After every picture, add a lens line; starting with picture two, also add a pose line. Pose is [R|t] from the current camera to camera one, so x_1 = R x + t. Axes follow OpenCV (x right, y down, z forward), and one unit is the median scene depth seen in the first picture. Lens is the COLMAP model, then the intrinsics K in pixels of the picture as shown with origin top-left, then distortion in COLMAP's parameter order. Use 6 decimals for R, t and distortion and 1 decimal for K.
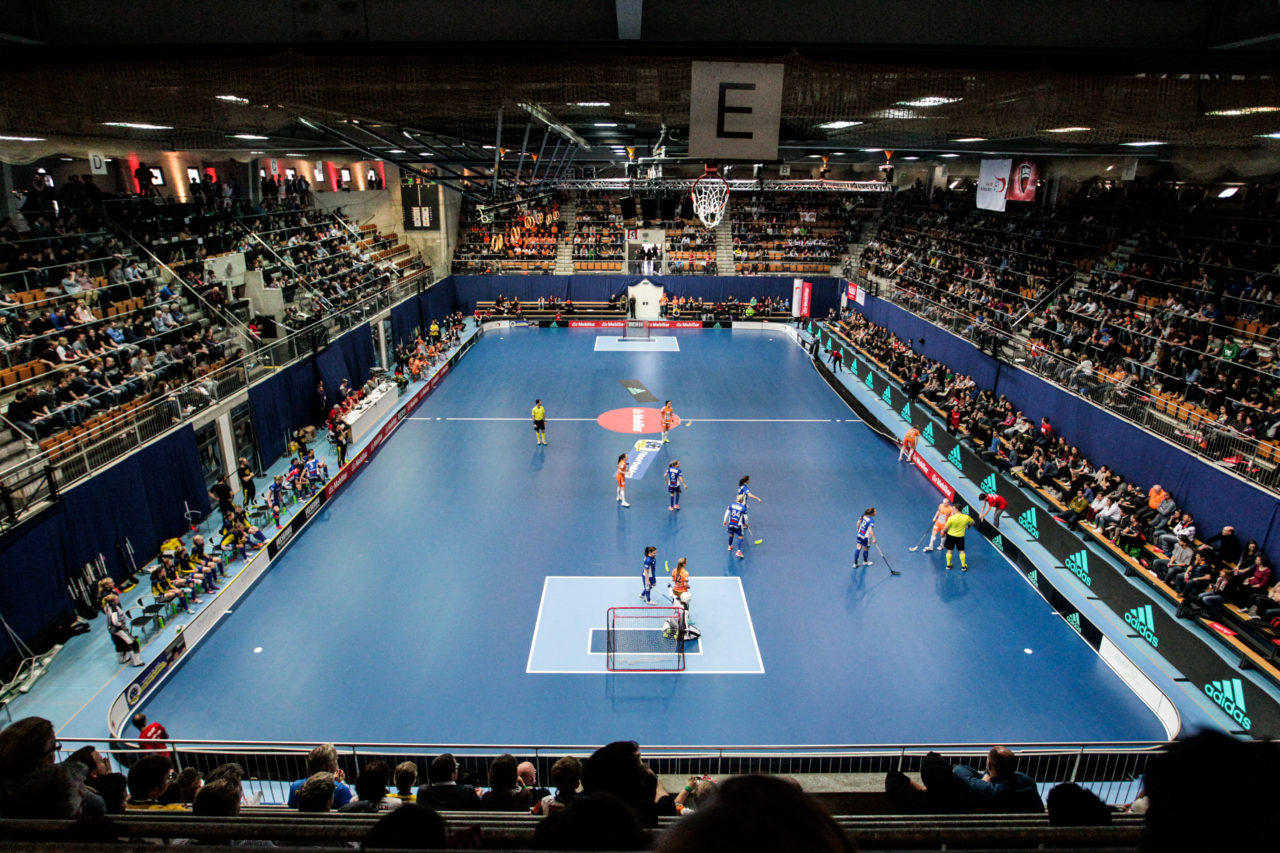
lens RADIAL K [[771.2, 0, 640.0], [0, 771.2, 426.5], [0, 0, 1]] dist [-0.071130, 0.064317]
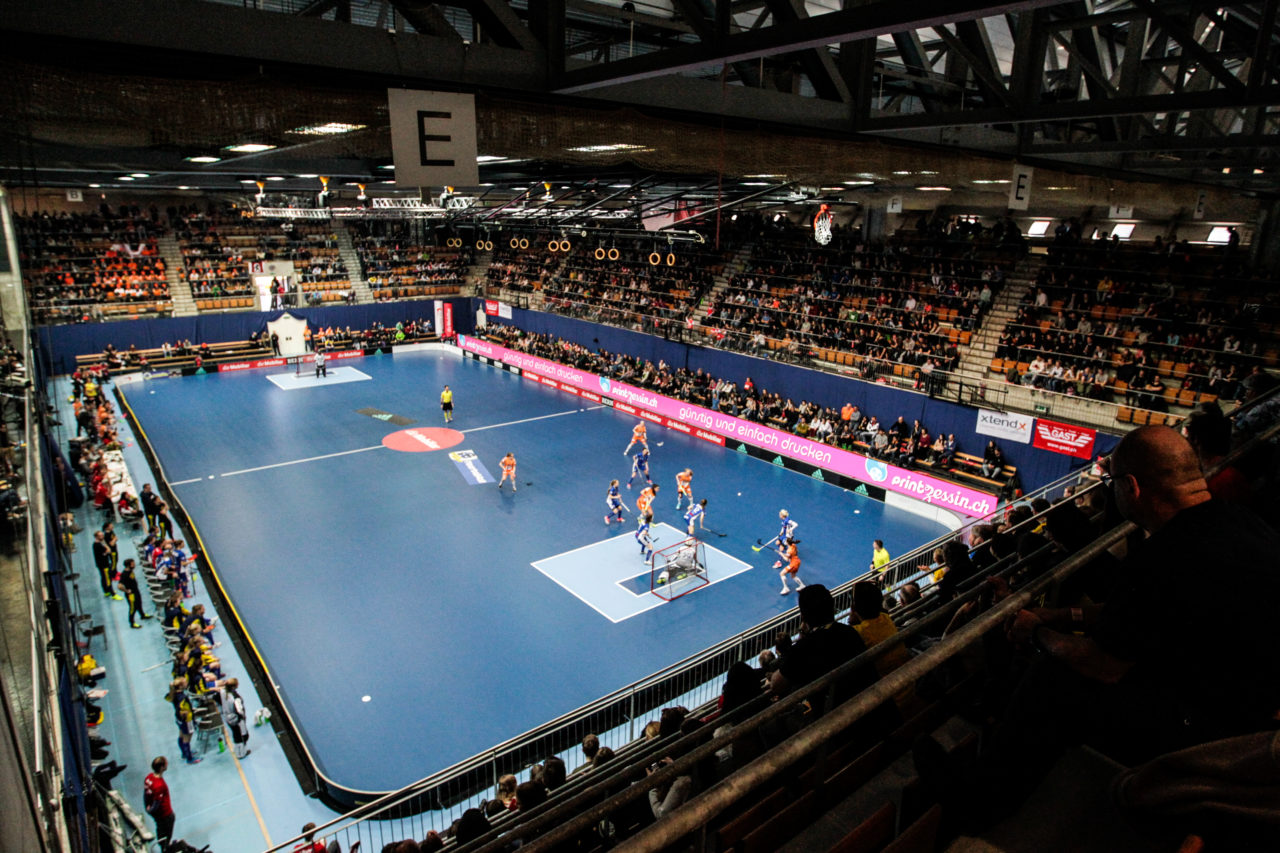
lens RADIAL K [[771.2, 0, 640.0], [0, 771.2, 426.5], [0, 0, 1]] dist [-0.071130, 0.064317]
pose [[0.780160, -0.165726, 0.603229, -0.241263], [0.185282, 0.982221, 0.030220, -0.001441], [-0.597512, 0.088191, 0.796995, 0.001799]]
